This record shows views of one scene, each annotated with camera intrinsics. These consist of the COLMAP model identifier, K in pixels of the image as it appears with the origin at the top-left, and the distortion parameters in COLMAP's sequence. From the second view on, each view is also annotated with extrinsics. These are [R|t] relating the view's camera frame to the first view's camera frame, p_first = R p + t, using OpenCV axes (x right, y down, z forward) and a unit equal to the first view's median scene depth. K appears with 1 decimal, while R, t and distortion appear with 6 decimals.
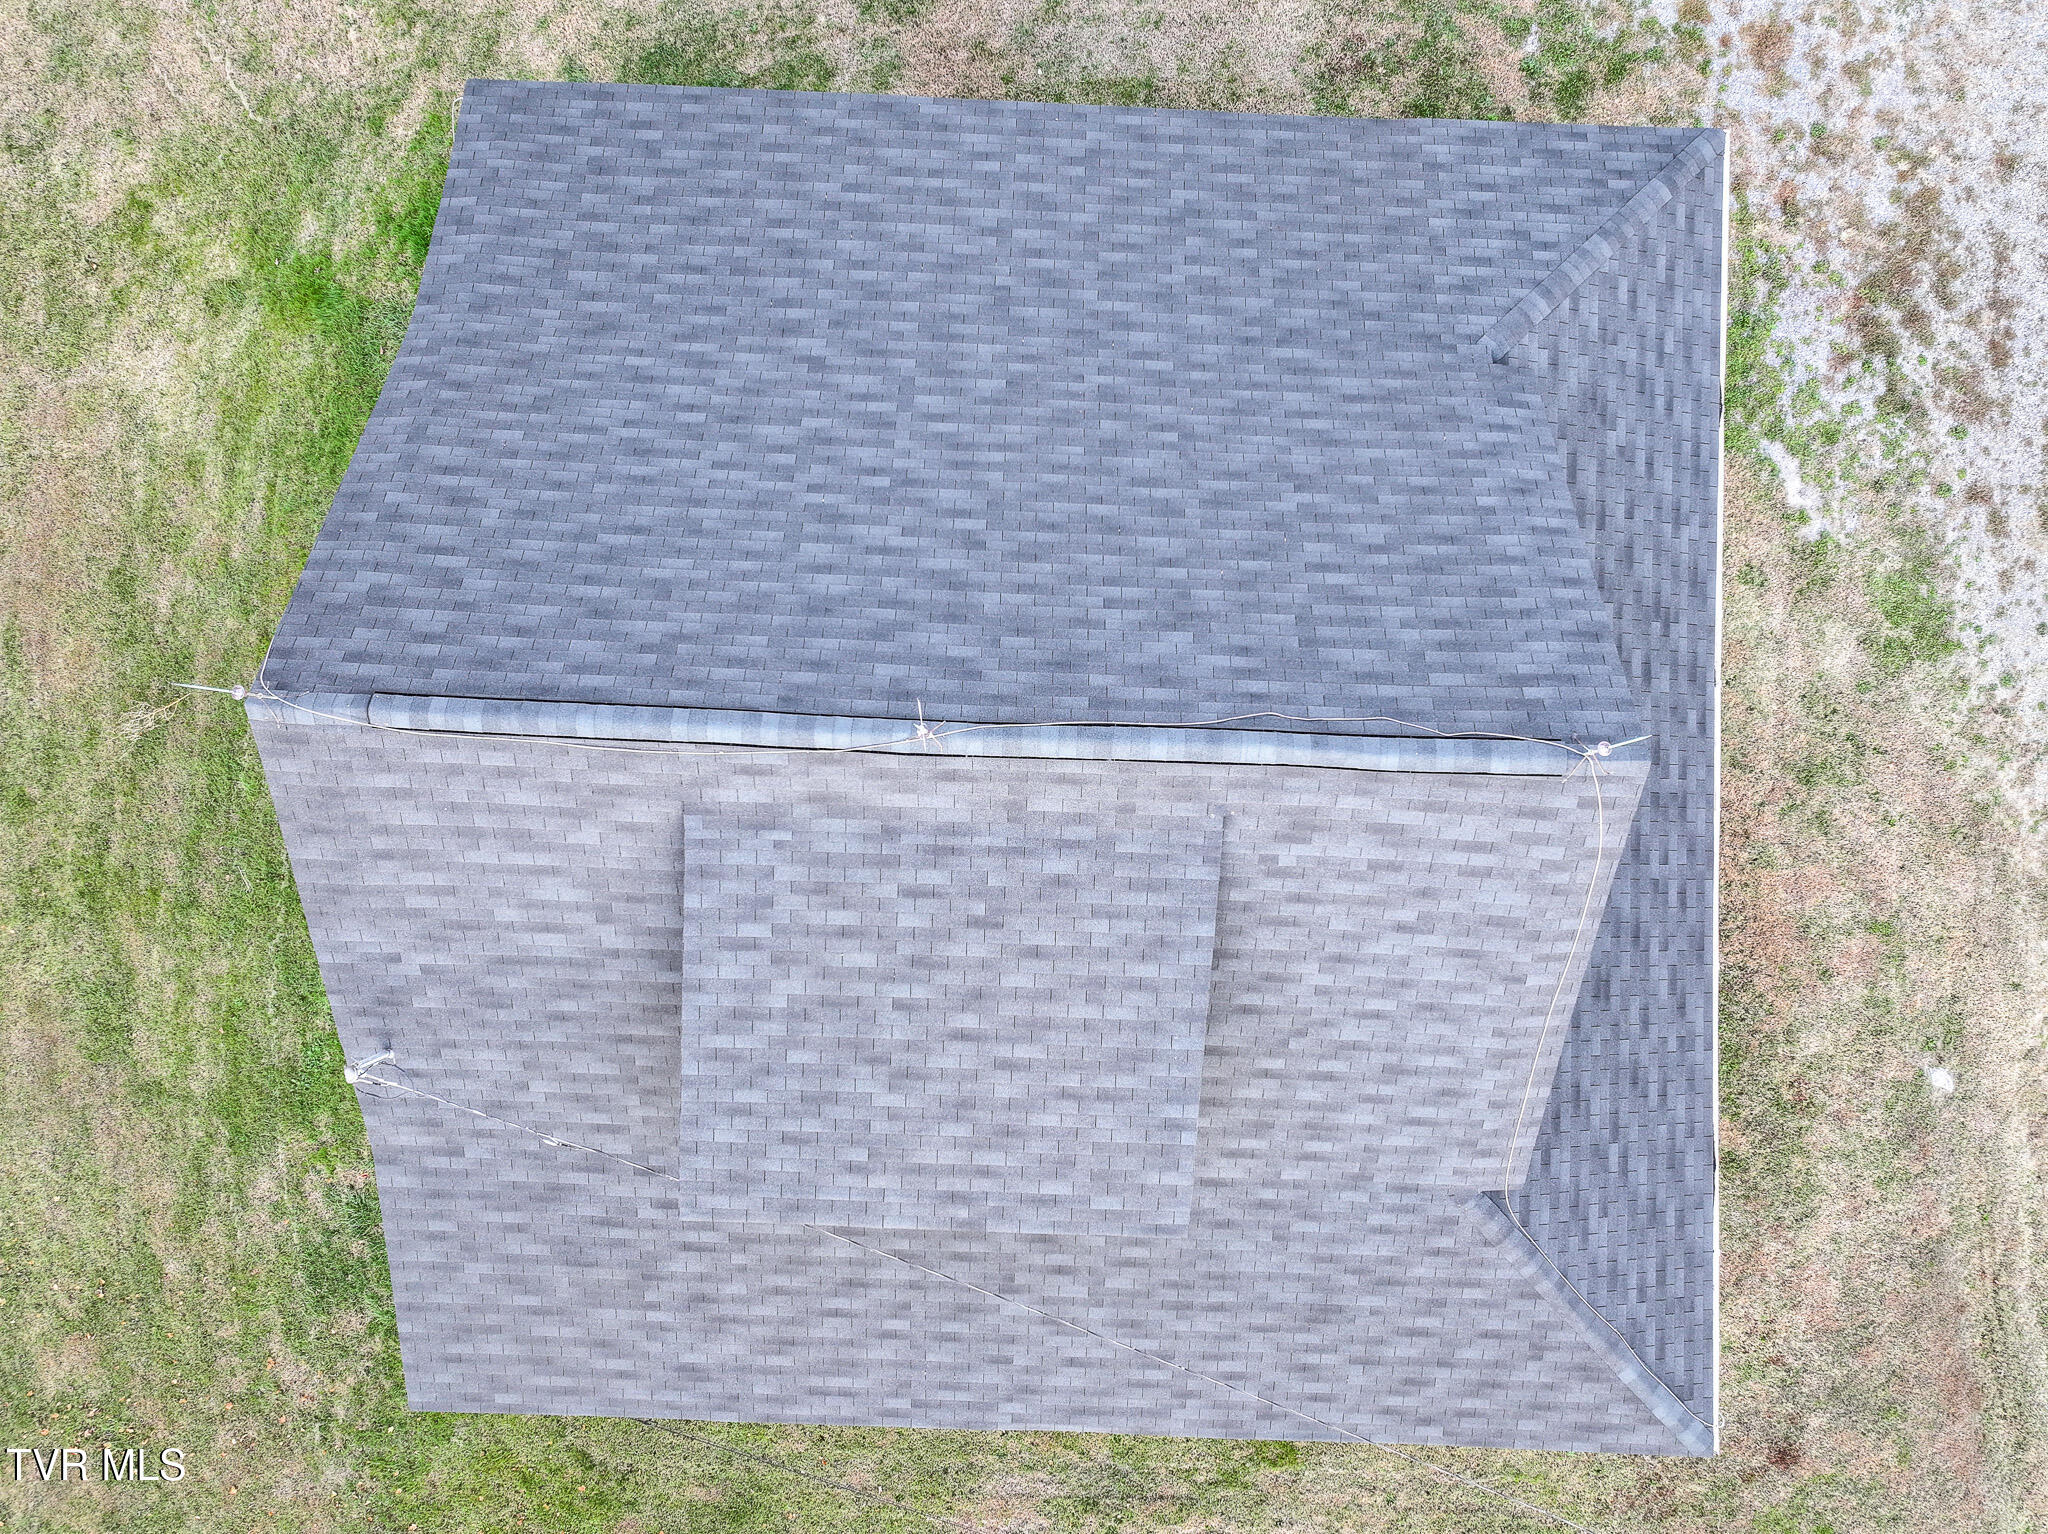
lens RADIAL K [[1435.3, 0, 1036.2], [0, 1435.3, 758.5], [0, 0, 1]] dist [0.001474, 0.008803]
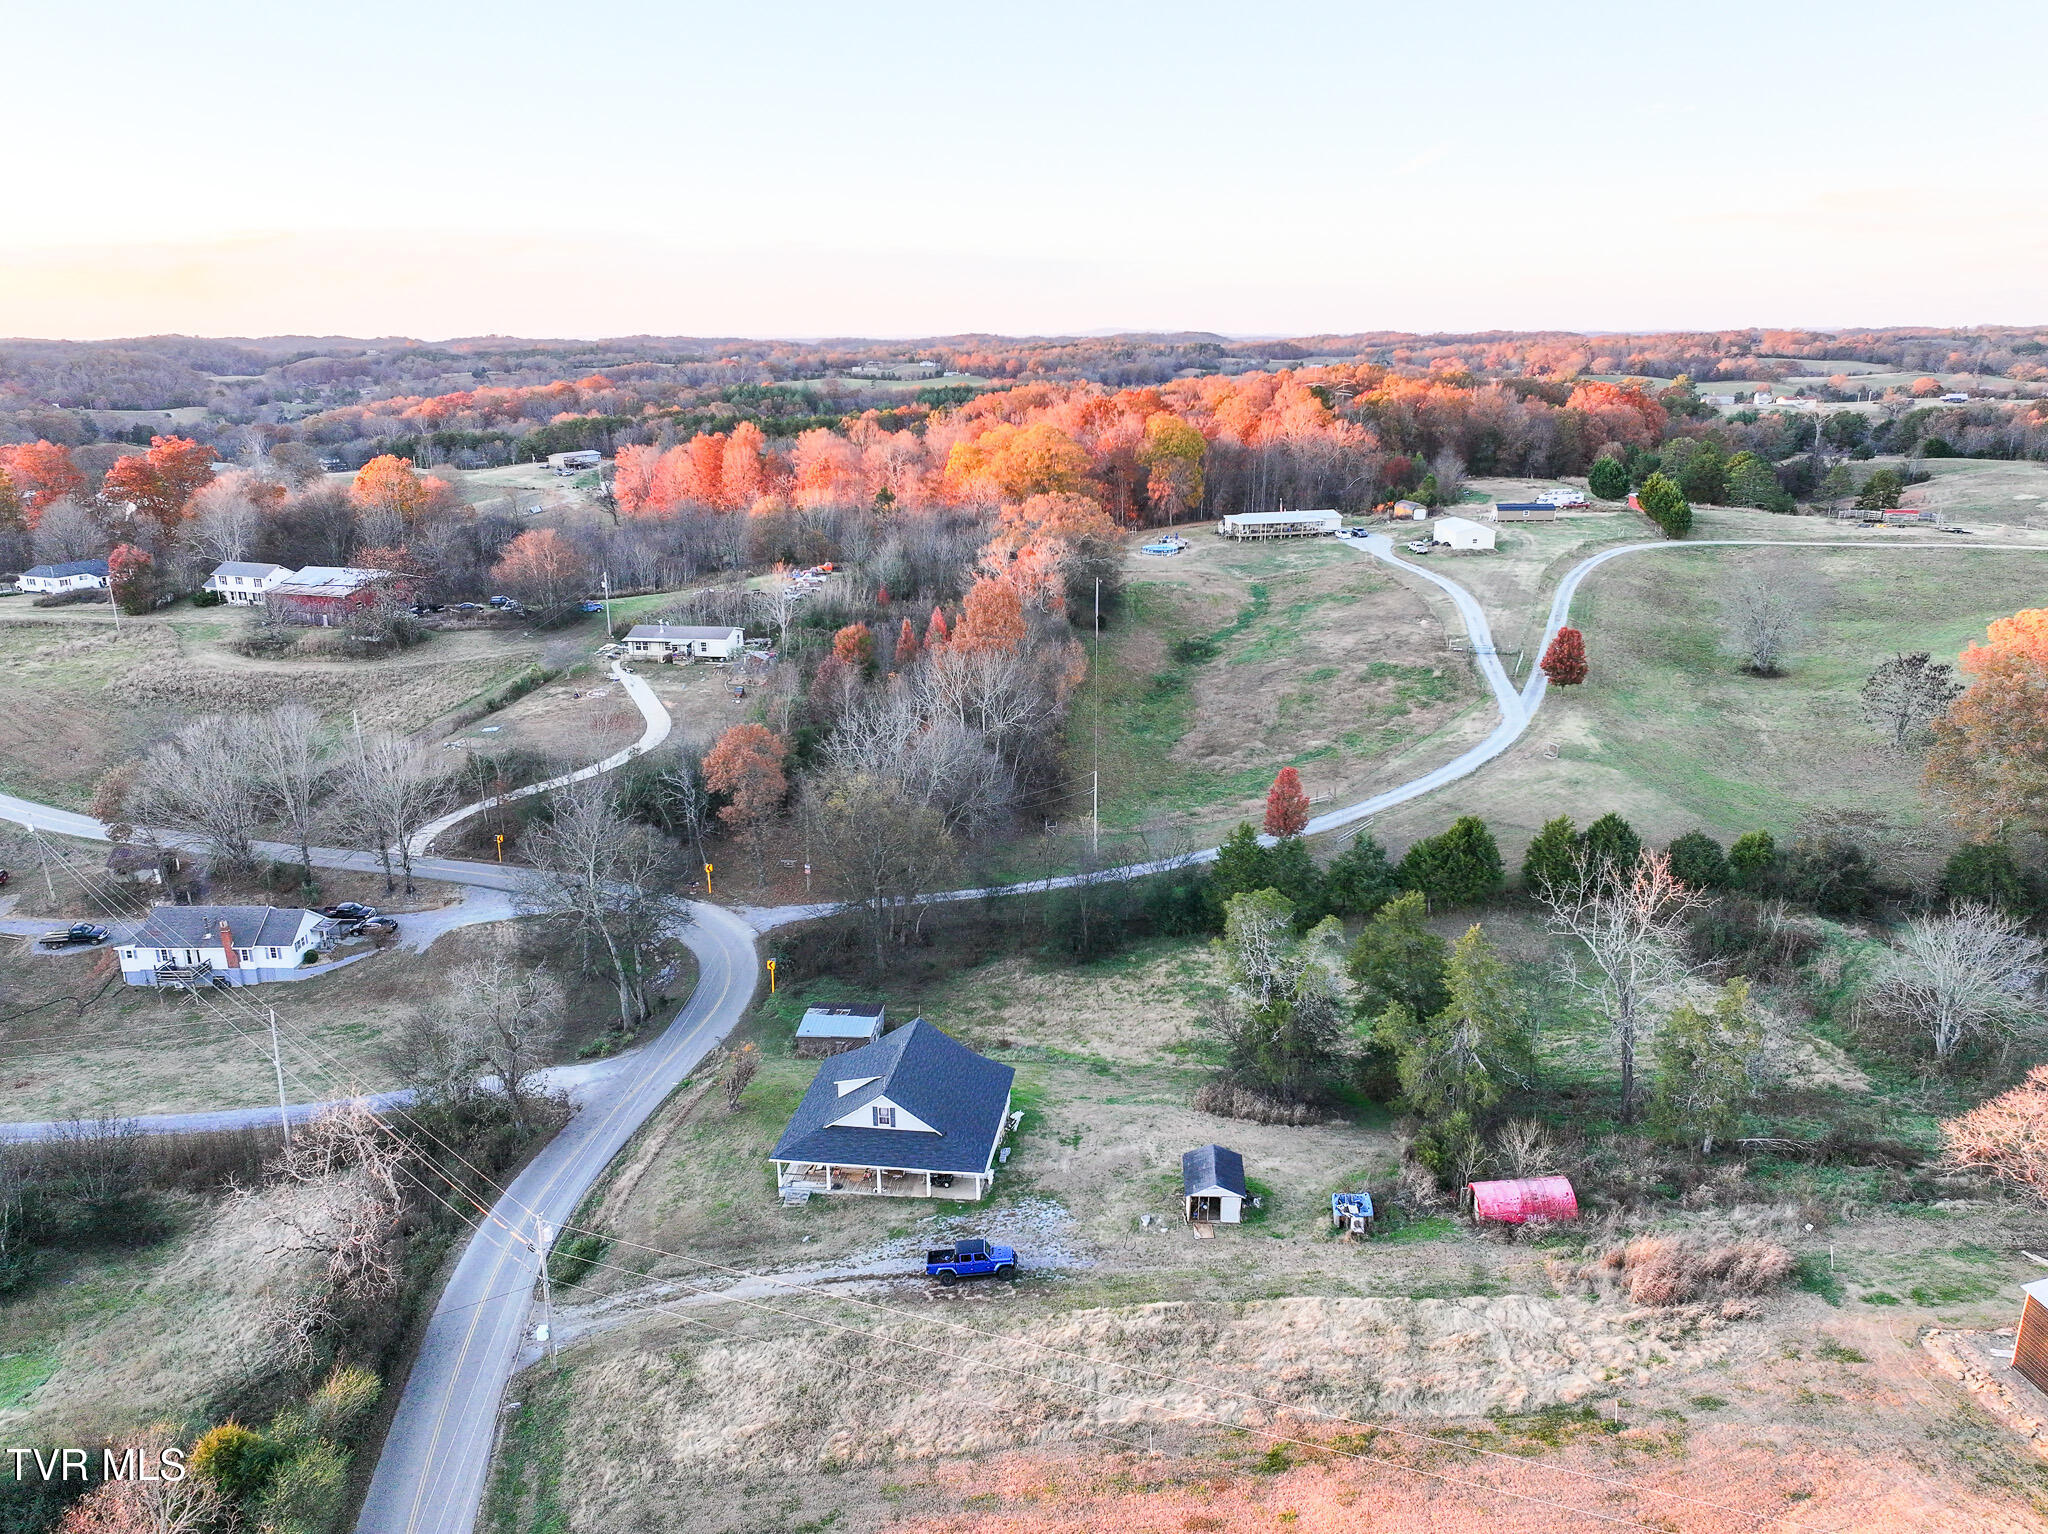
lens RADIAL K [[1435.3, 0, 1034.2], [0, 1435.3, 772.2], [0, 0, 1]] dist [0.001474, 0.008803]
pose [[-0.099256, 0.287642, -0.952581, 4.915061], [-0.994429, 0.005467, 0.105268, -1.117174], [0.035487, 0.957722, 0.285497, -1.979225]]
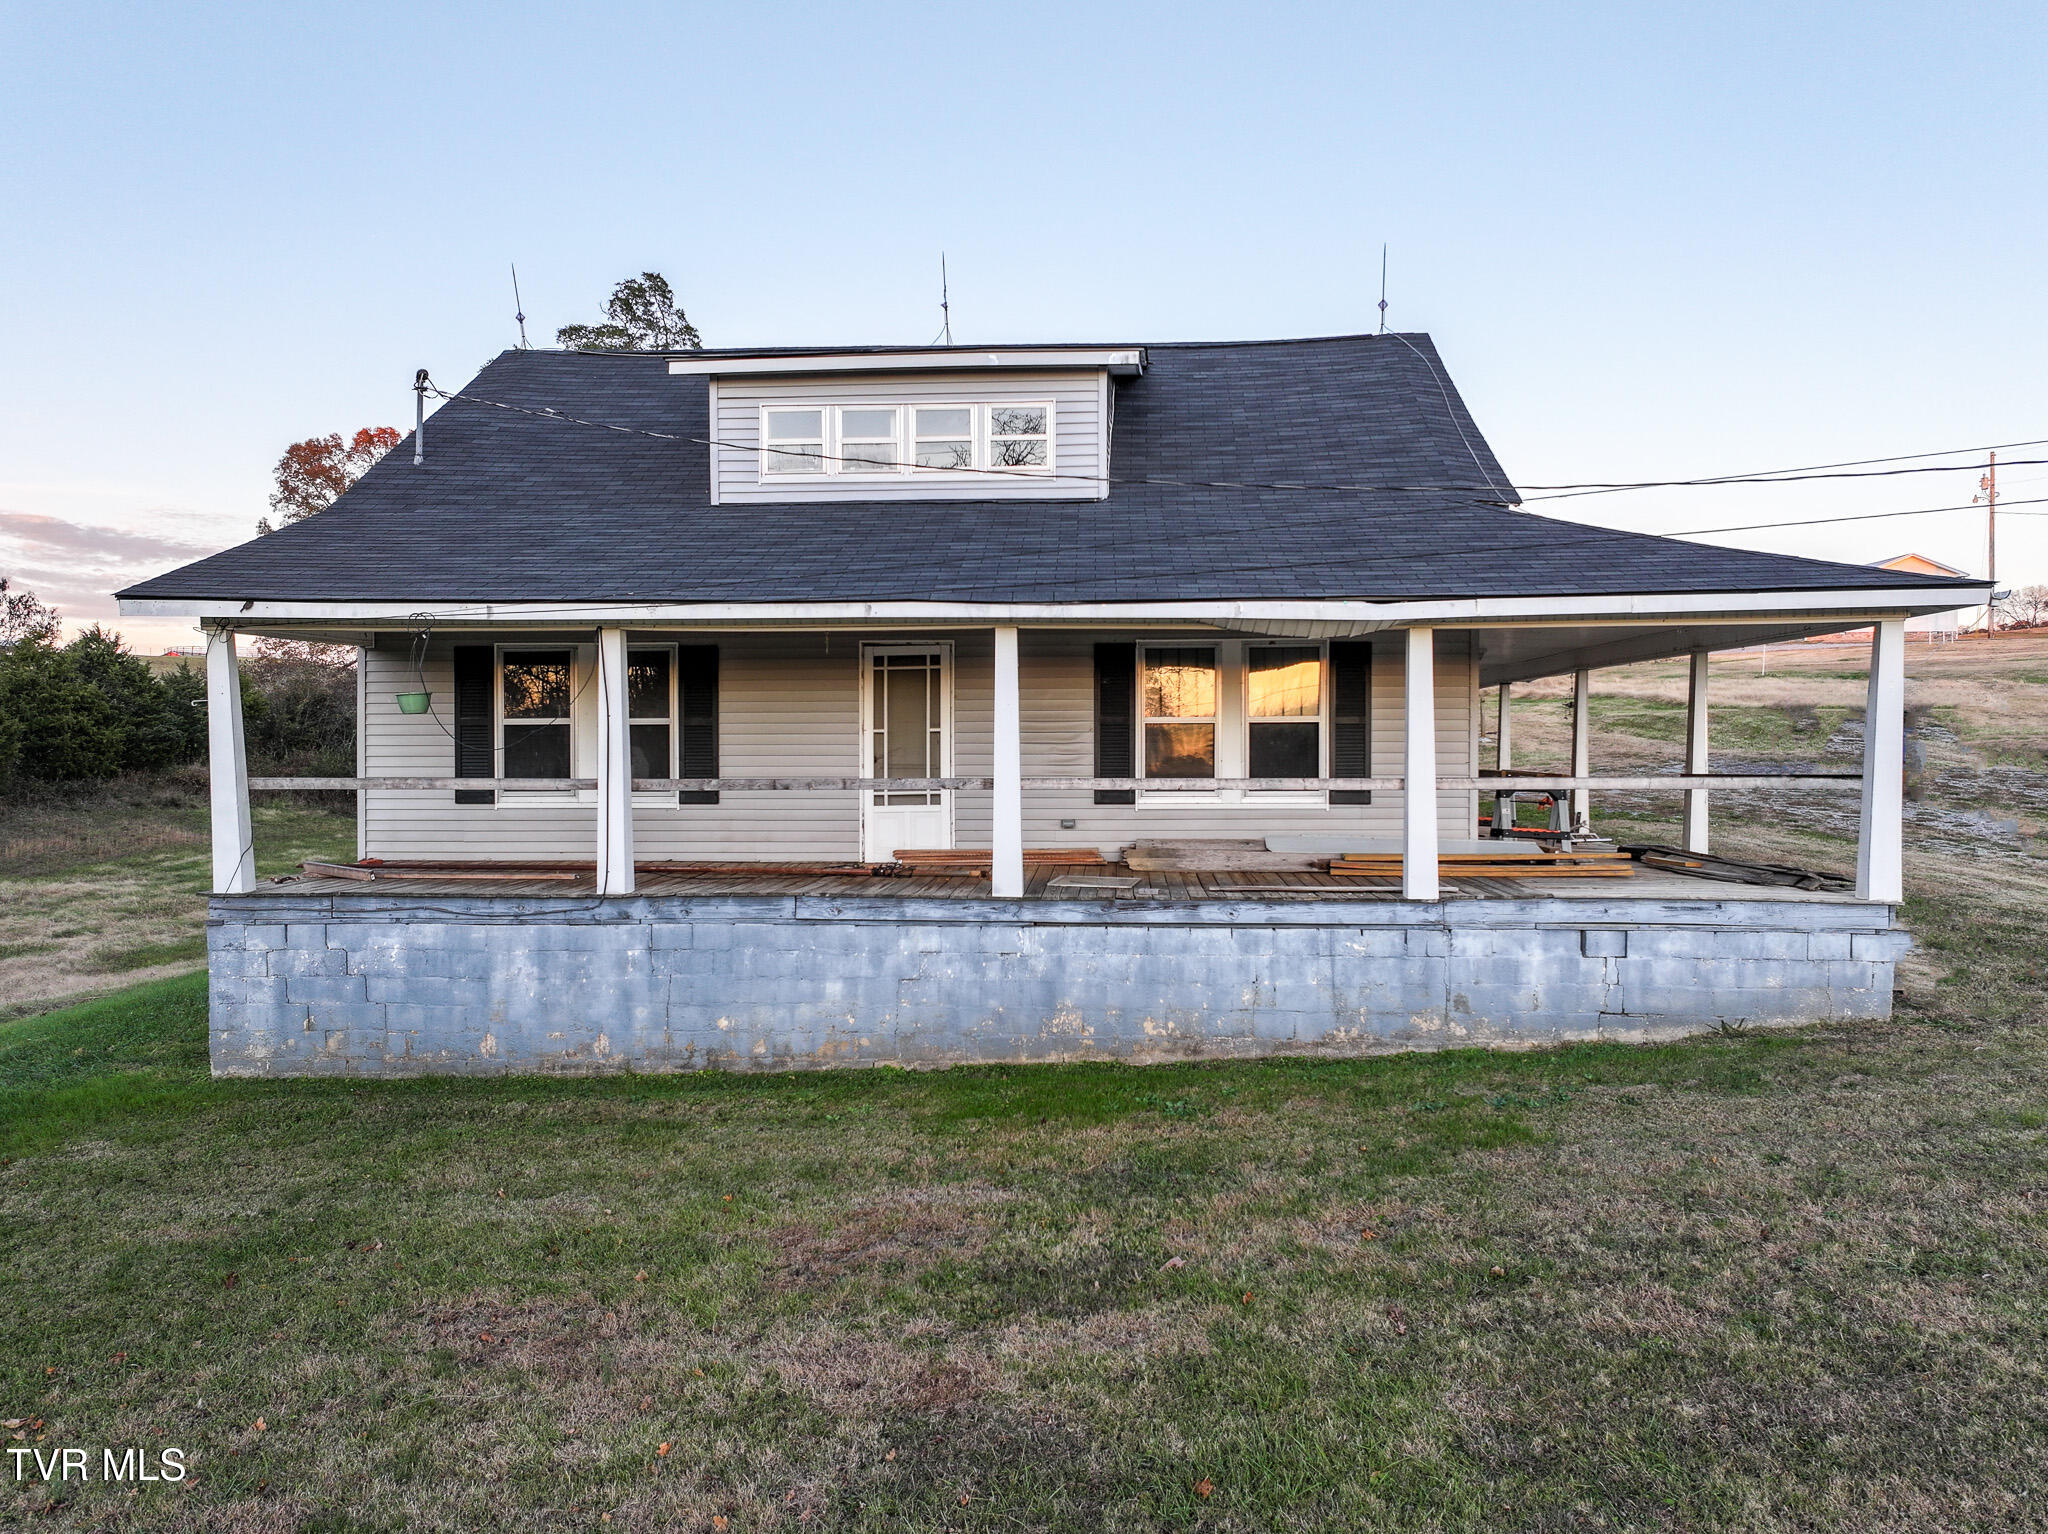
lens RADIAL K [[1435.3, 0, 1035.4], [0, 1435.3, 765.4], [0, 0, 1]] dist [0.001474, 0.008803]
pose [[0.999828, -0.000674, -0.018532, 0.031202], [-0.018482, 0.045609, -0.998788, 0.988727], [0.001519, 0.998959, 0.045589, 0.897275]]
